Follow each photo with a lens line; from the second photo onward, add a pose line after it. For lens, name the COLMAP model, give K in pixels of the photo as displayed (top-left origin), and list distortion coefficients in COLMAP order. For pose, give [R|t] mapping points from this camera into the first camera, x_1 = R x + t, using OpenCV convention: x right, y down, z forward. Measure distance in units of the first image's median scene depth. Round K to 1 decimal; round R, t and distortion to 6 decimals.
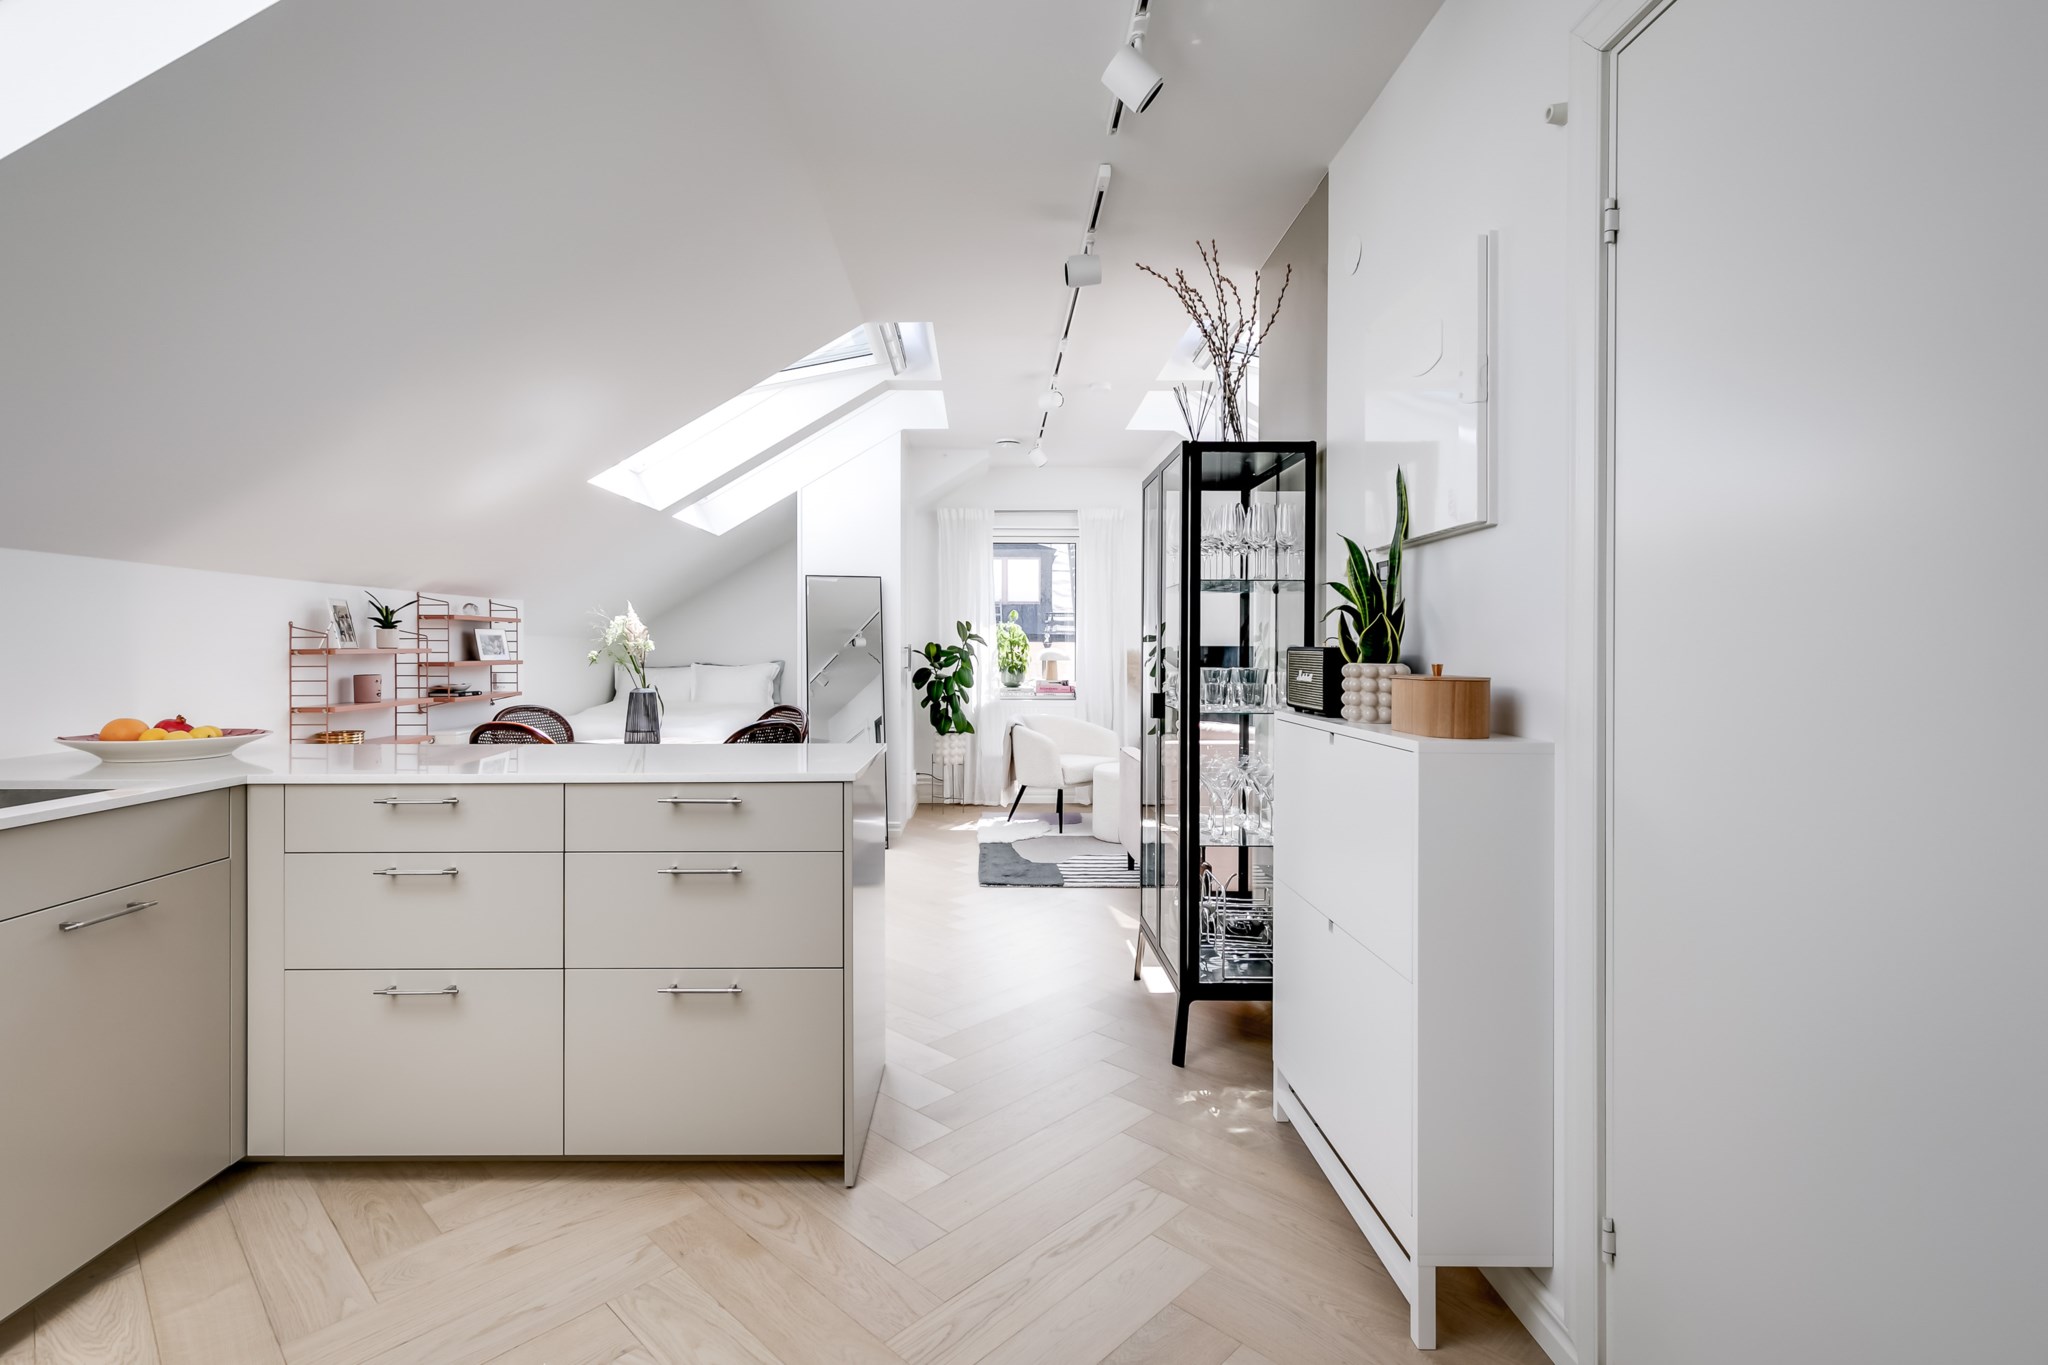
lens RADIAL K [[970.5, 0, 1039.4], [0, 970.5, 662.8], [0, 0, 1]] dist [-0.000735, 0.000020]
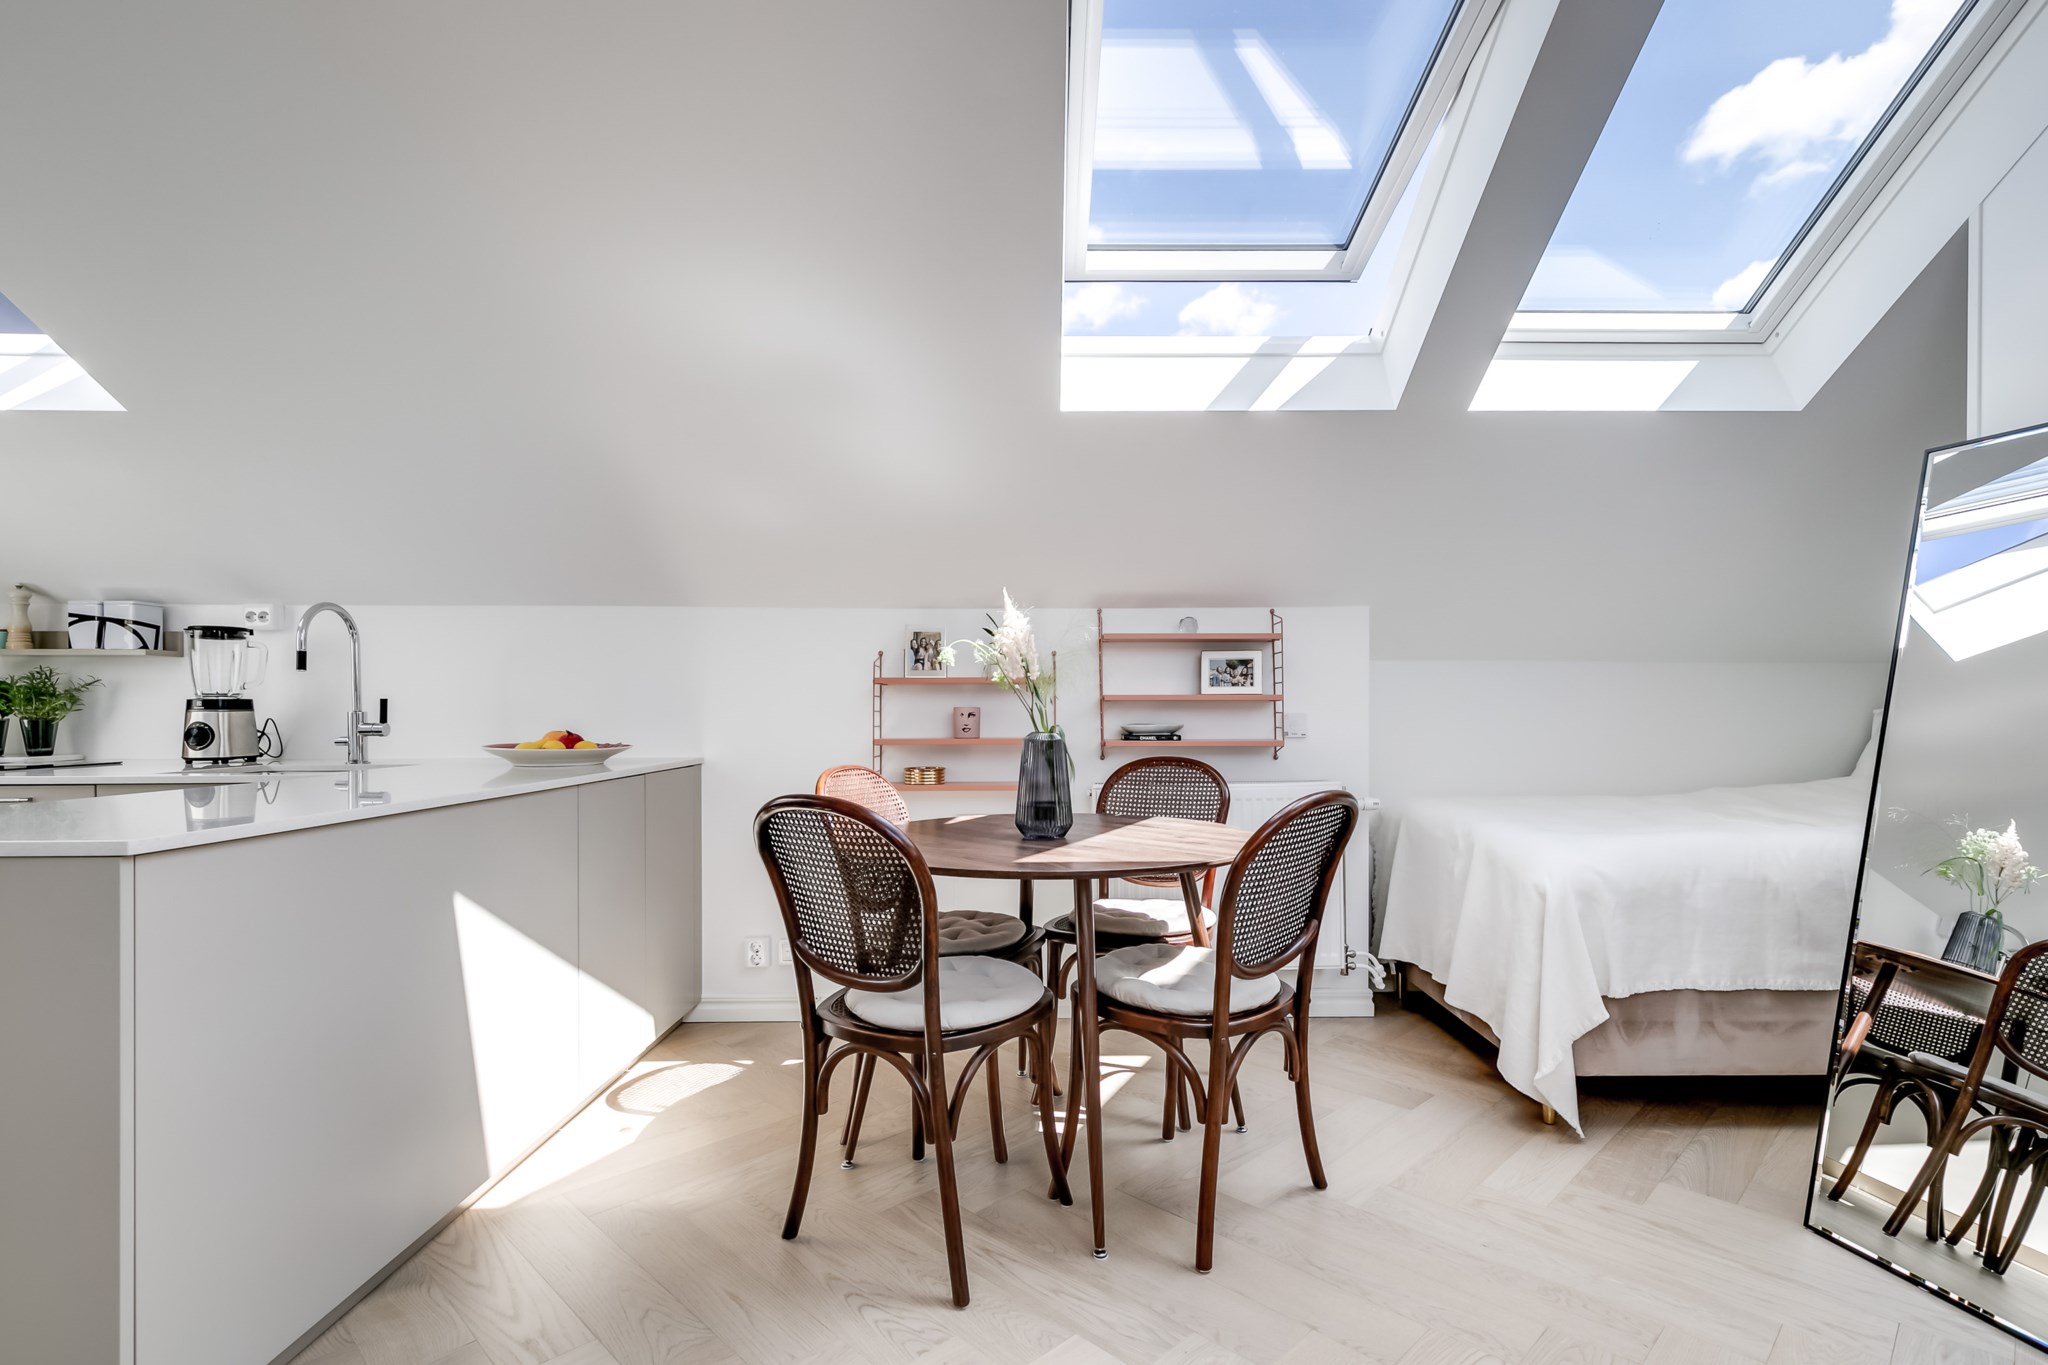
lens RADIAL K [[970.5, 0, 1028.3], [0, 970.5, 691.0], [0, 0, 1]] dist [-0.000735, 0.000020]
pose [[-0.047400, -0.018011, -0.998714, 0.099815], [-0.011660, 0.999779, -0.017477, 0.006307], [0.998808, 0.010817, -0.047600, 0.579658]]
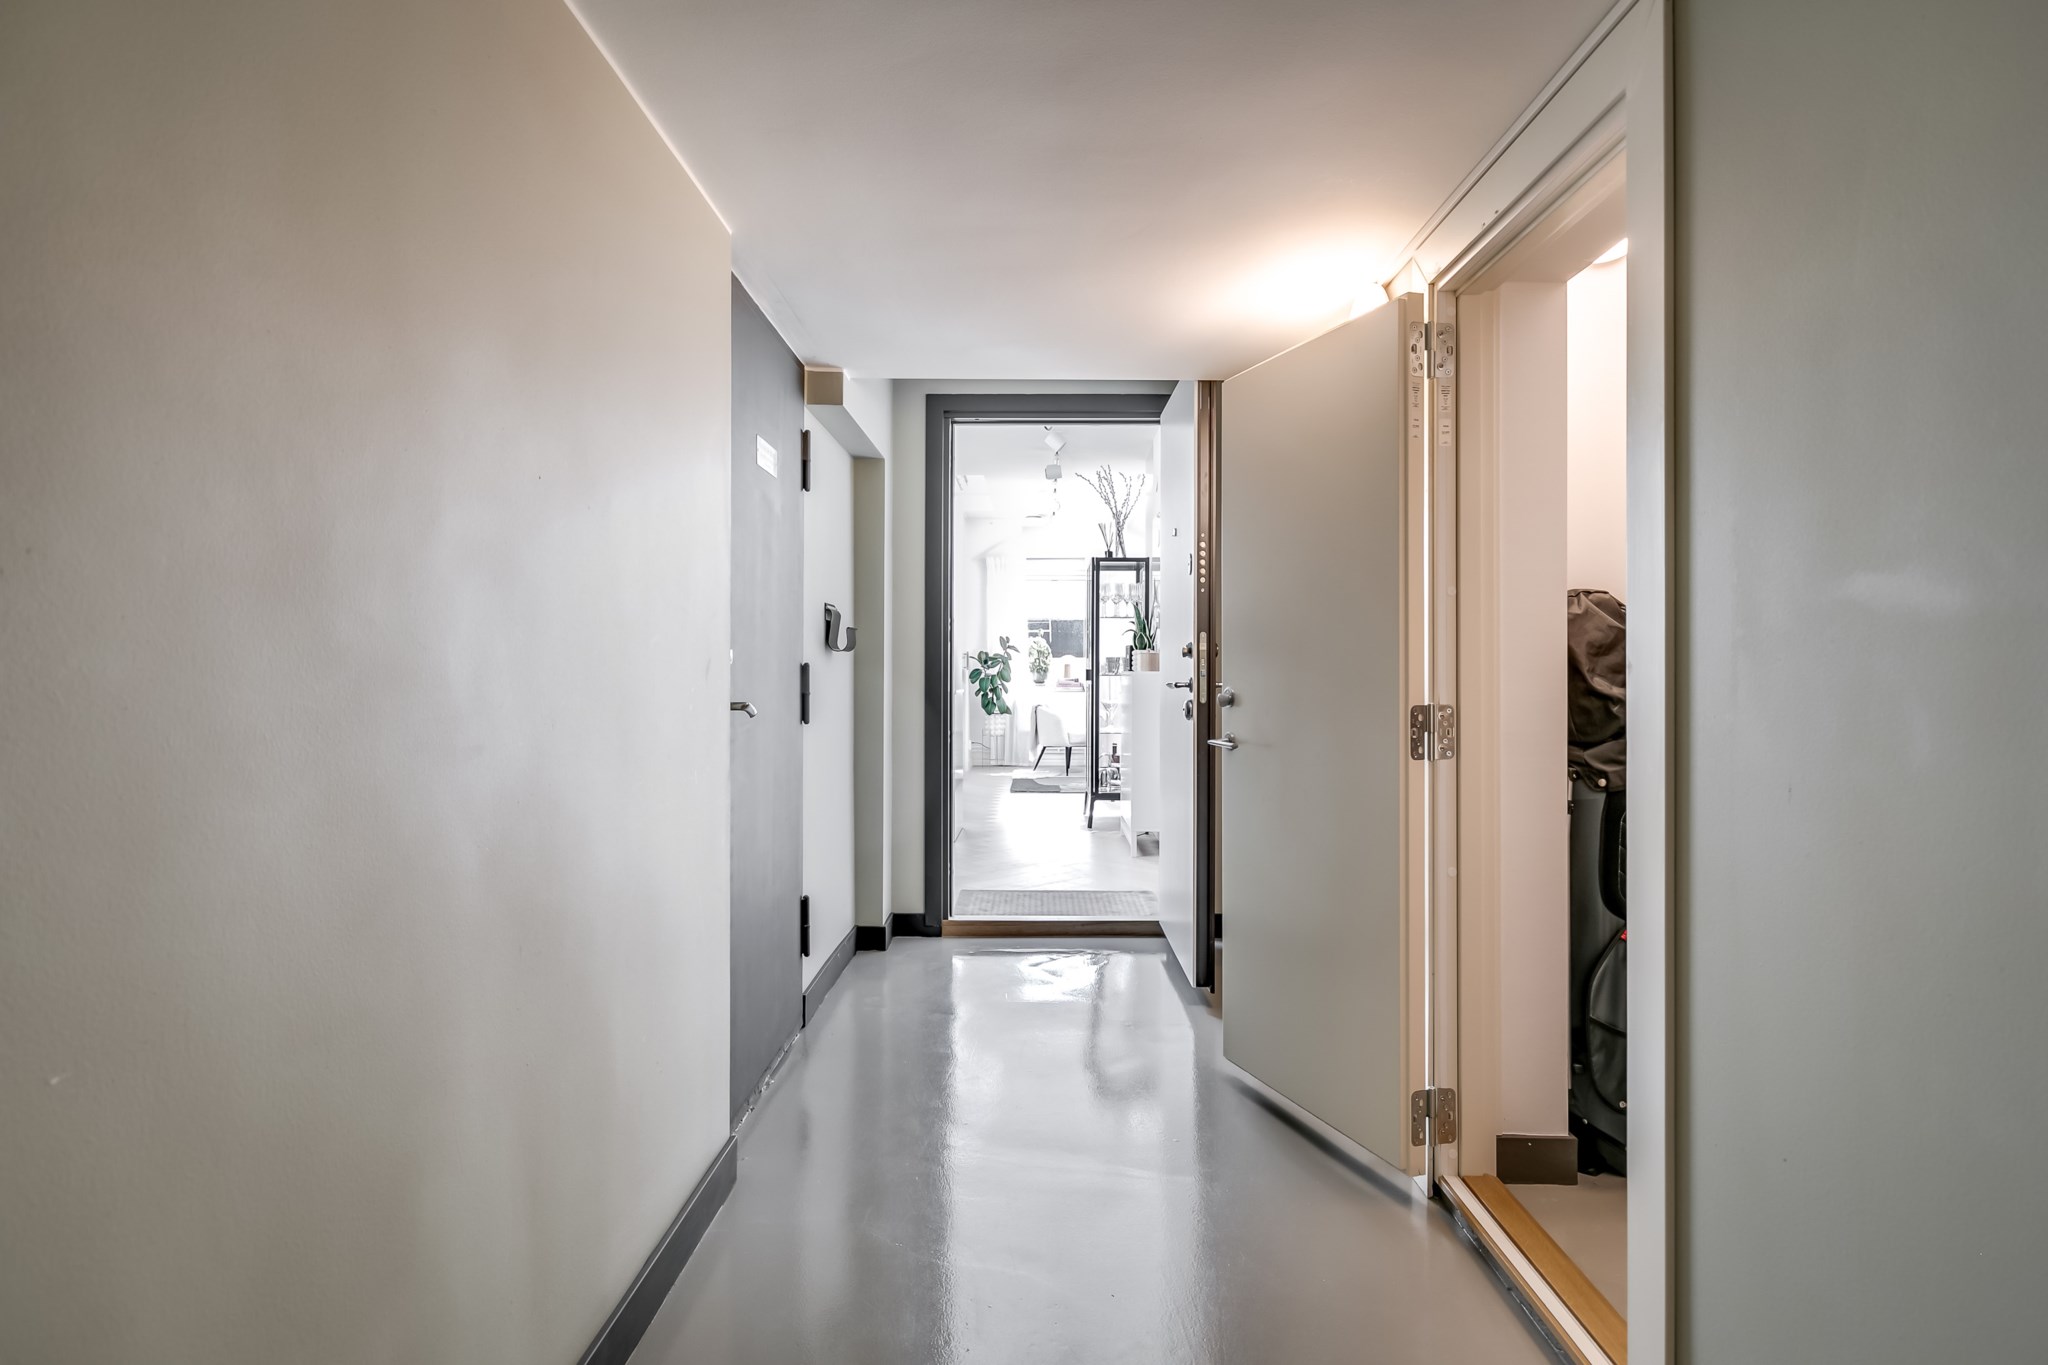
lens RADIAL K [[970.5, 0, 1024.9], [0, 970.5, 677.0], [0, 0, 1]] dist [-0.000735, 0.000020]
pose [[0.997932, 0.002014, -0.064250, 0.044979], [-0.002058, 0.999998, -0.000625, 0.018440], [0.064249, 0.000756, 0.997934, -0.435278]]
